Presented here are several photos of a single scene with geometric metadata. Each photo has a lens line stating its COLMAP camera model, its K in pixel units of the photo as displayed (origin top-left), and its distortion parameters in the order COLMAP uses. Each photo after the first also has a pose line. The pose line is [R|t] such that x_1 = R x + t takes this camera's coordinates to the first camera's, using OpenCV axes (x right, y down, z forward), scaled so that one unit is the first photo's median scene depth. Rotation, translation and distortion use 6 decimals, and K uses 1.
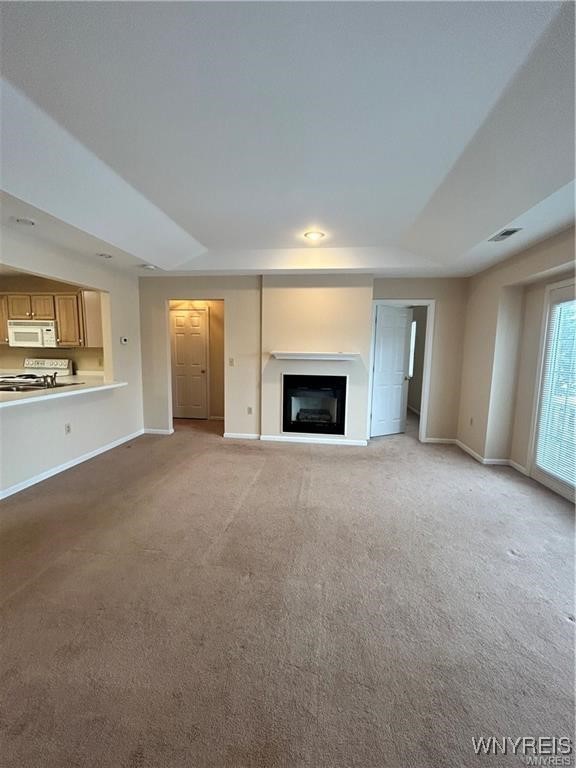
lens RADIAL K [[308.0, 0, 288.5], [0, 308.0, 382.9], [0, 0, 1]] dist [-0.001864, 0.001121]
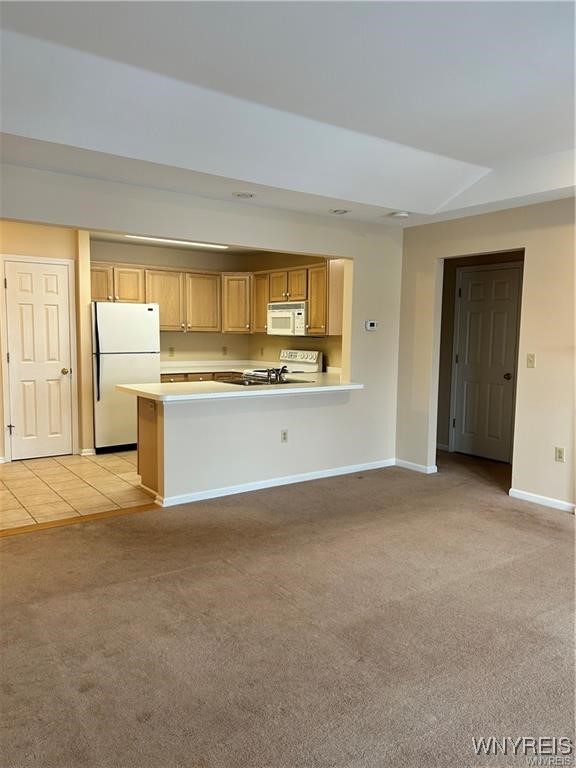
lens RADIAL K [[573.8, 0, 281.6], [0, 573.8, 384.4], [0, 0, 1]] dist [0.059749, -0.057722]
pose [[0.674237, 0.060717, -0.736015, 0.288107], [-0.084115, 0.996443, 0.005146, 0.005762], [0.733709, 0.058440, 0.676946, -0.019847]]
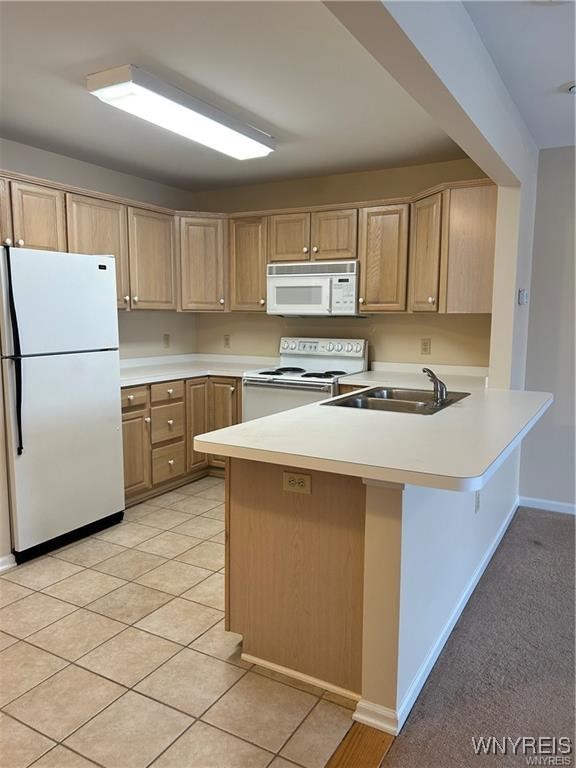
lens RADIAL K [[573.8, 0, 284.3], [0, 573.8, 387.8], [0, 0, 1]] dist [0.059749, -0.057722]
pose [[0.919195, 0.039903, -0.391777, -0.505756], [-0.035419, 0.999198, 0.018668, -0.011747], [0.392208, -0.003283, 0.919871, 0.107995]]
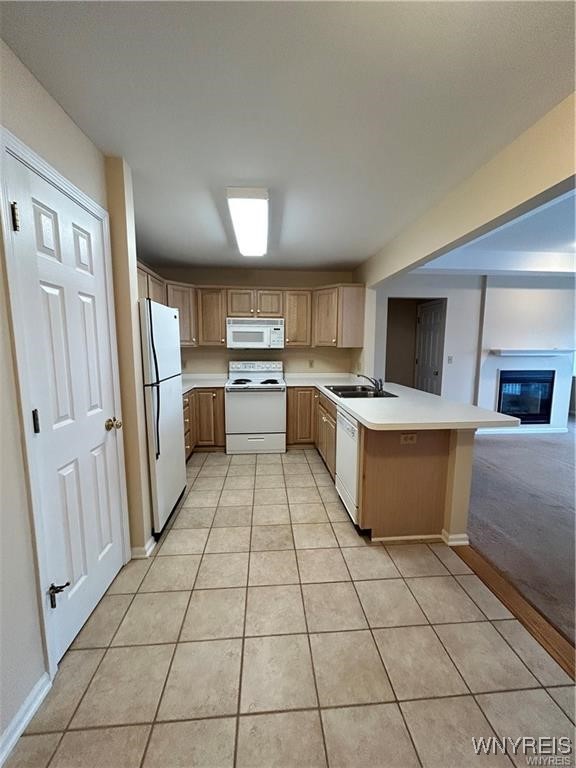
lens RADIAL K [[308.0, 0, 289.3], [0, 308.0, 383.0], [0, 0, 1]] dist [-0.001864, 0.001121]
pose [[0.979770, -0.038014, 0.196486, -0.944349], [0.036071, 0.999259, 0.013460, -0.024905], [-0.196851, -0.006100, 0.980414, 0.110428]]
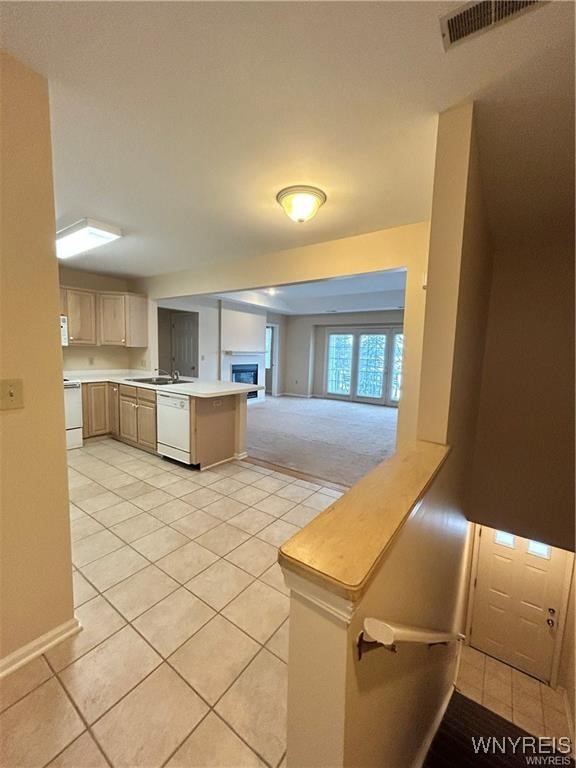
lens RADIAL K [[308.0, 0, 288.4], [0, 308.0, 381.2], [0, 0, 1]] dist [-0.001864, 0.001121]
pose [[0.477427, -0.089340, 0.874118, -1.282031], [0.075395, 0.995314, 0.060548, -0.016970], [-0.875431, 0.036997, 0.481926, -0.012072]]
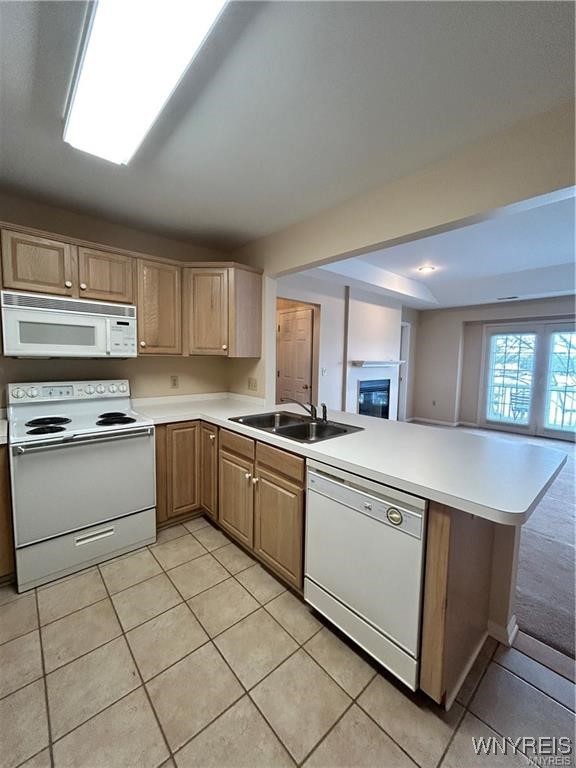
lens RADIAL K [[308.0, 0, 289.1], [0, 308.0, 382.8], [0, 0, 1]] dist [-0.001864, 0.001121]
pose [[0.660161, -0.068175, 0.748024, -1.002468], [0.078112, 0.996704, 0.021903, -0.064767], [-0.747051, 0.043971, 0.663310, 0.473874]]
